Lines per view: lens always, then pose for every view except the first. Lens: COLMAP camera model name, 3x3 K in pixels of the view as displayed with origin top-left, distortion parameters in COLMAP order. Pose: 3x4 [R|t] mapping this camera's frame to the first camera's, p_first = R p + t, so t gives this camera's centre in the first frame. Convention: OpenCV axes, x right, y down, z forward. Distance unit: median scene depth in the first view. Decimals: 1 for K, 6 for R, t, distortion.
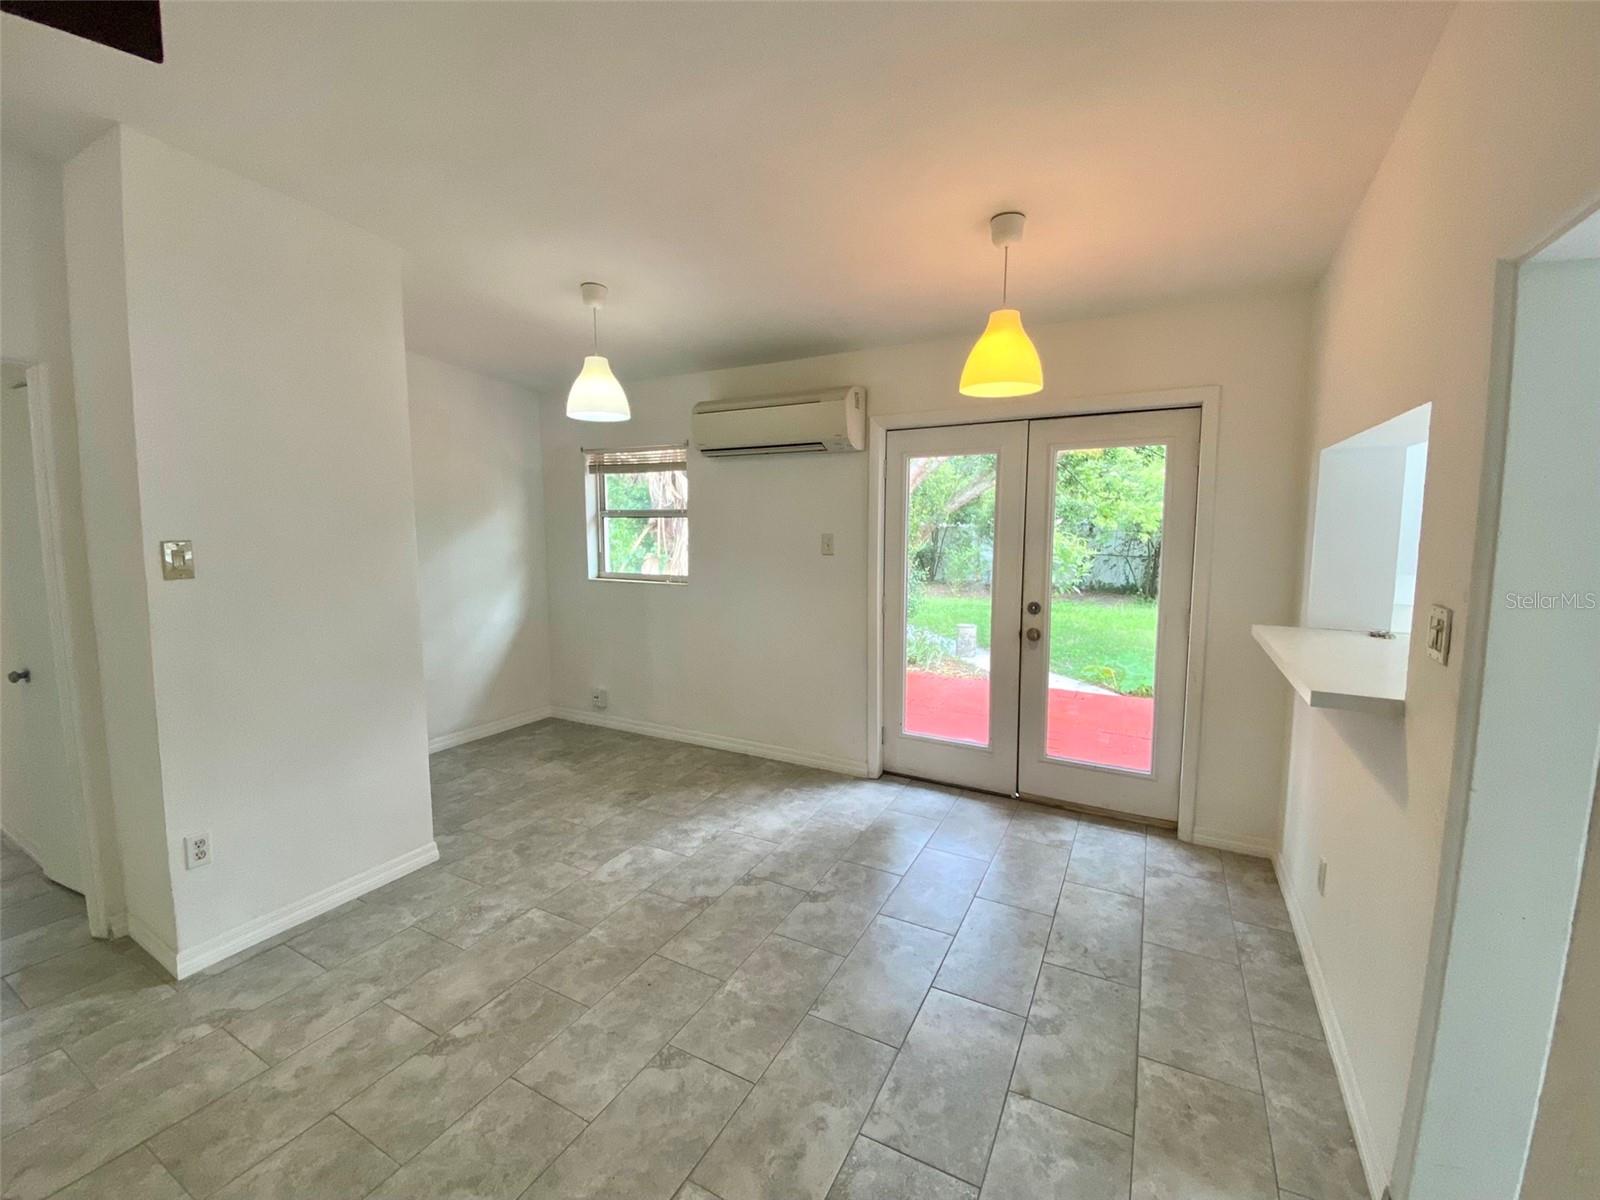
lens RADIAL K [[672.2, 0, 797.0], [0, 672.2, 588.9], [0, 0, 1]] dist [0.056827, -0.039482]
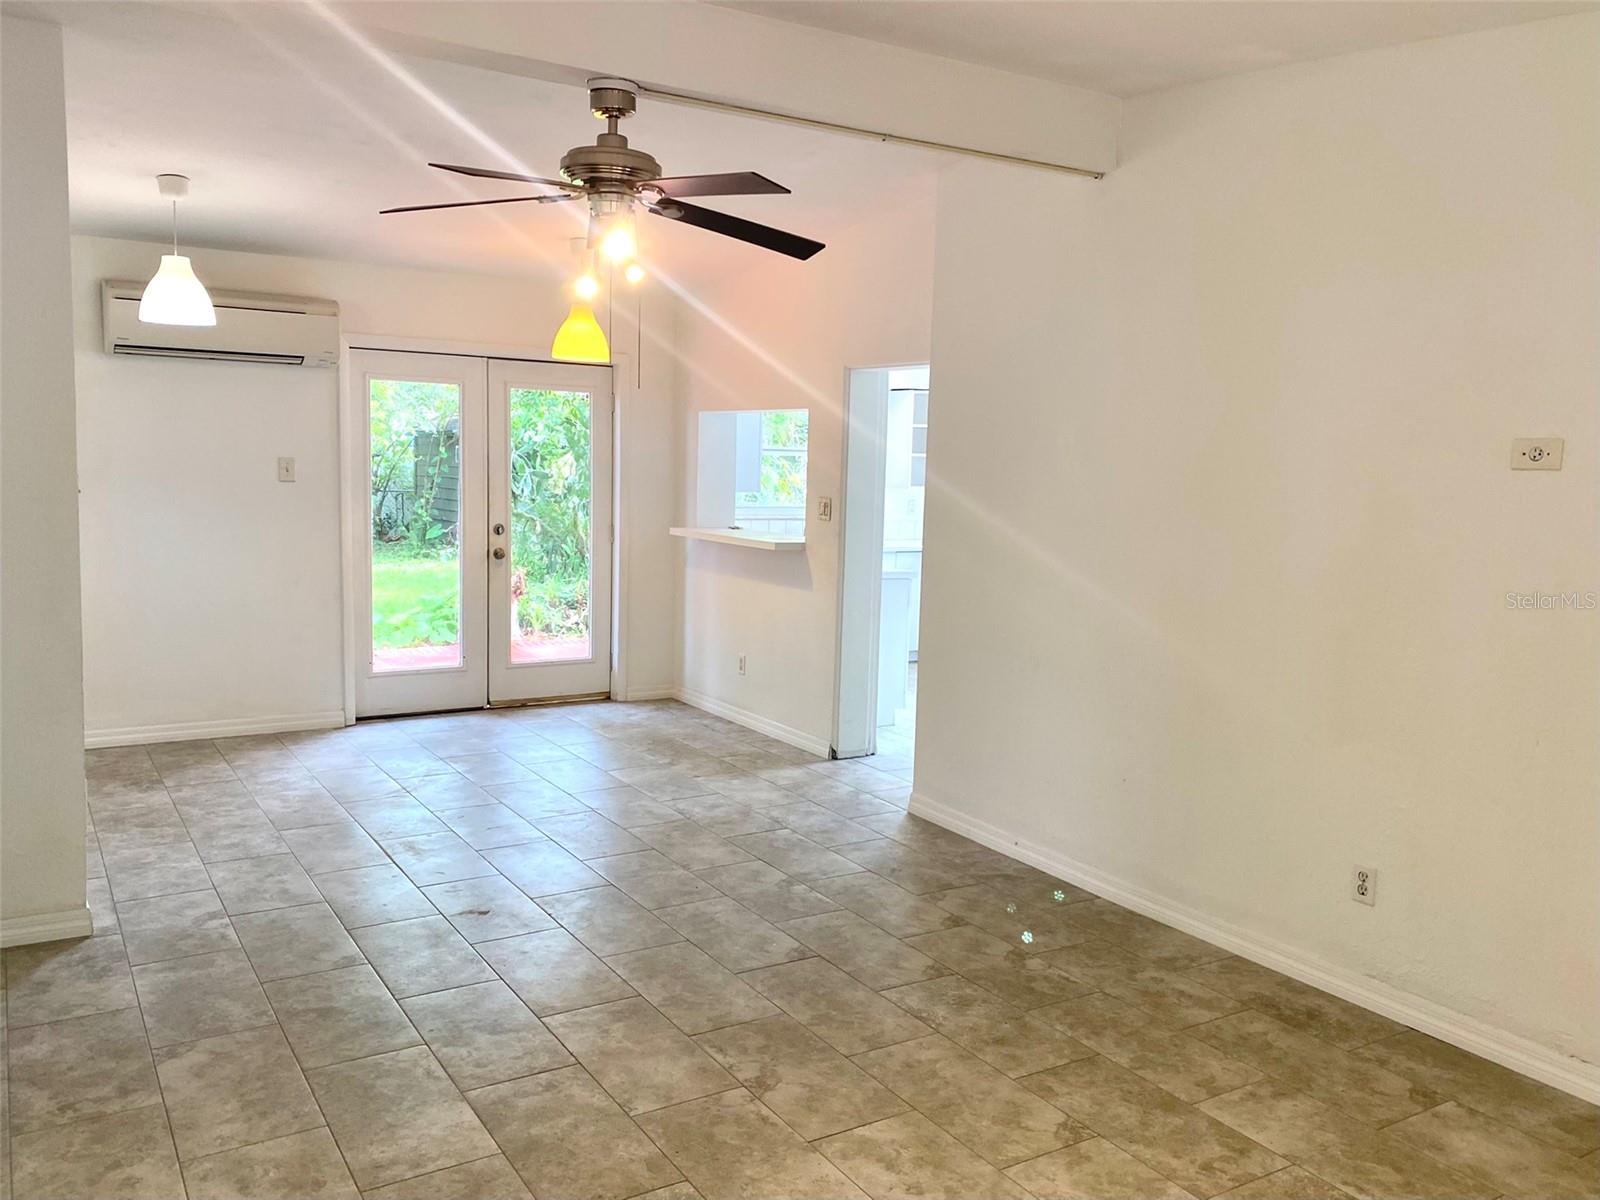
lens RADIAL K [[1296.6, 0, 856.0], [0, 1296.6, 619.7], [0, 0, 1]] dist [0.040165, -0.005516]
pose [[0.460849, -0.098557, 0.881989, -1.314670], [0.057438, 0.995043, 0.081178, 0.037617], [-0.885618, 0.013249, 0.464225, -0.518486]]
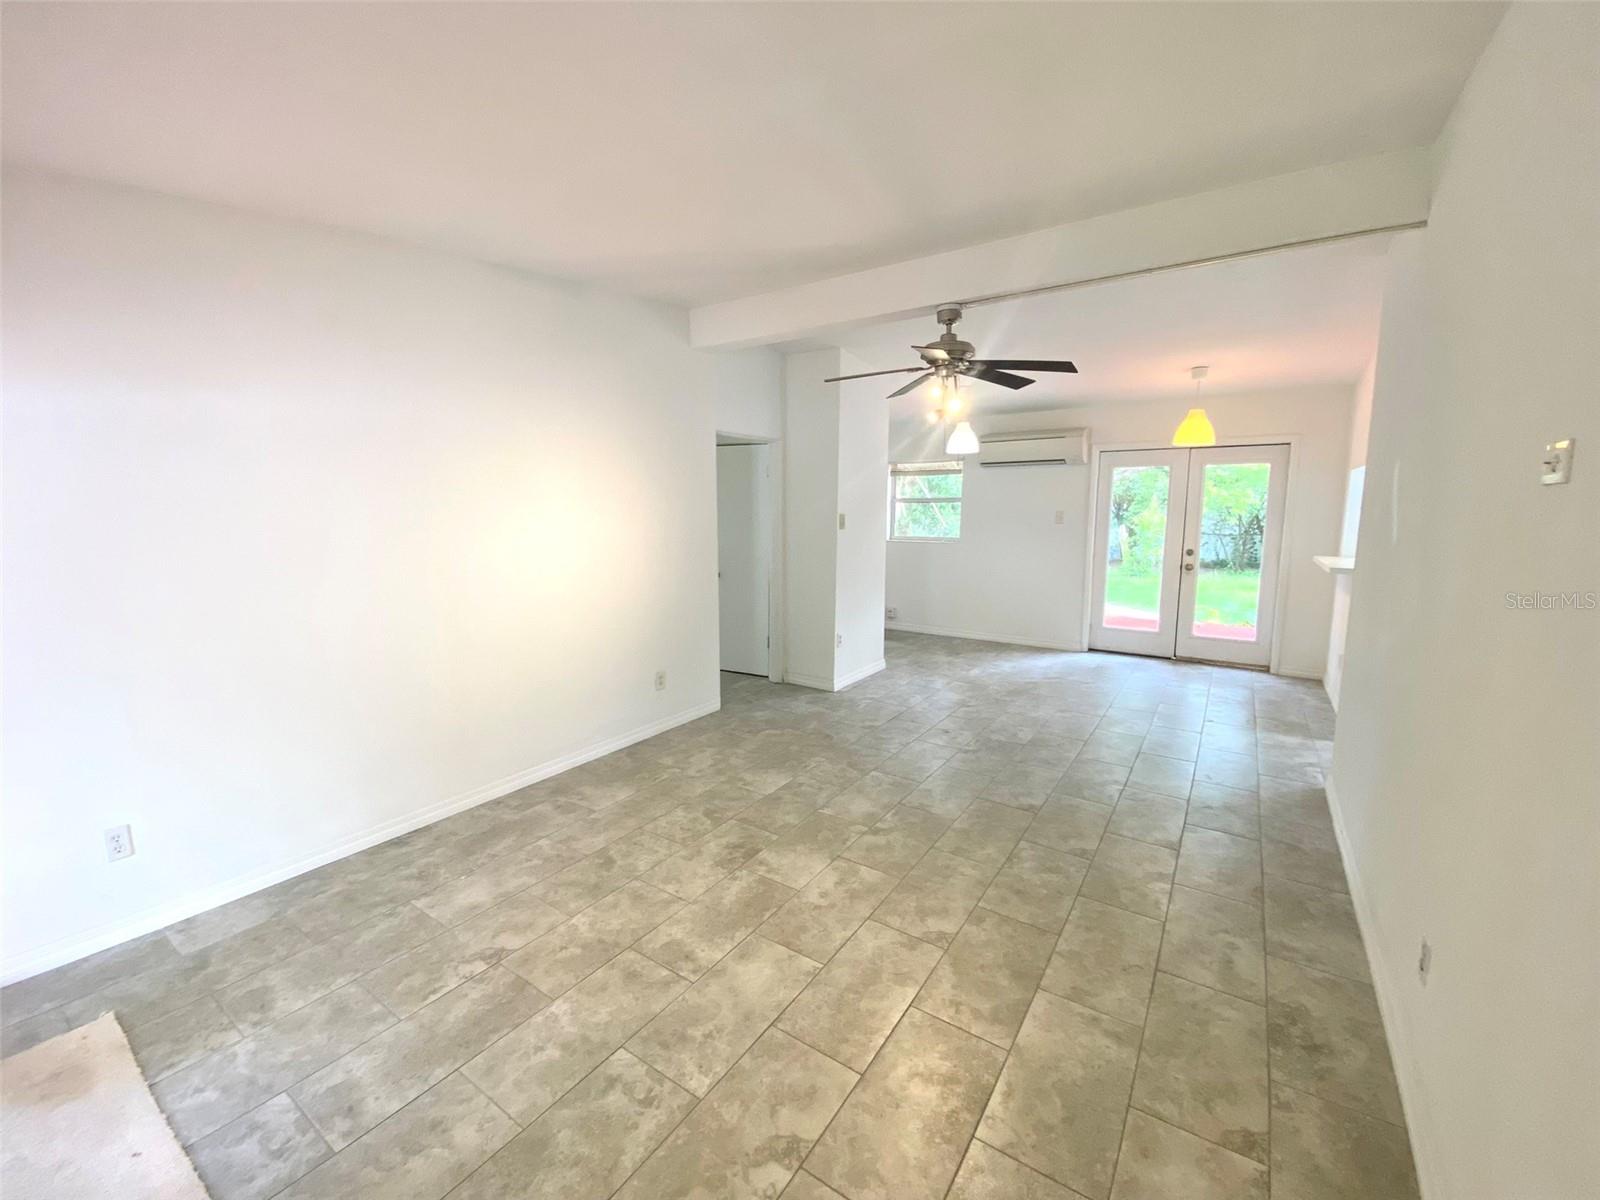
lens RADIAL K [[672.2, 0, 797.0], [0, 672.2, 588.9], [0, 0, 1]] dist [0.056827, -0.039482]
pose [[0.996304, 0.014710, -0.084627, -0.562166], [-0.012380, 0.999532, 0.027983, 0.091447], [0.084999, -0.026832, 0.996020, -0.944971]]
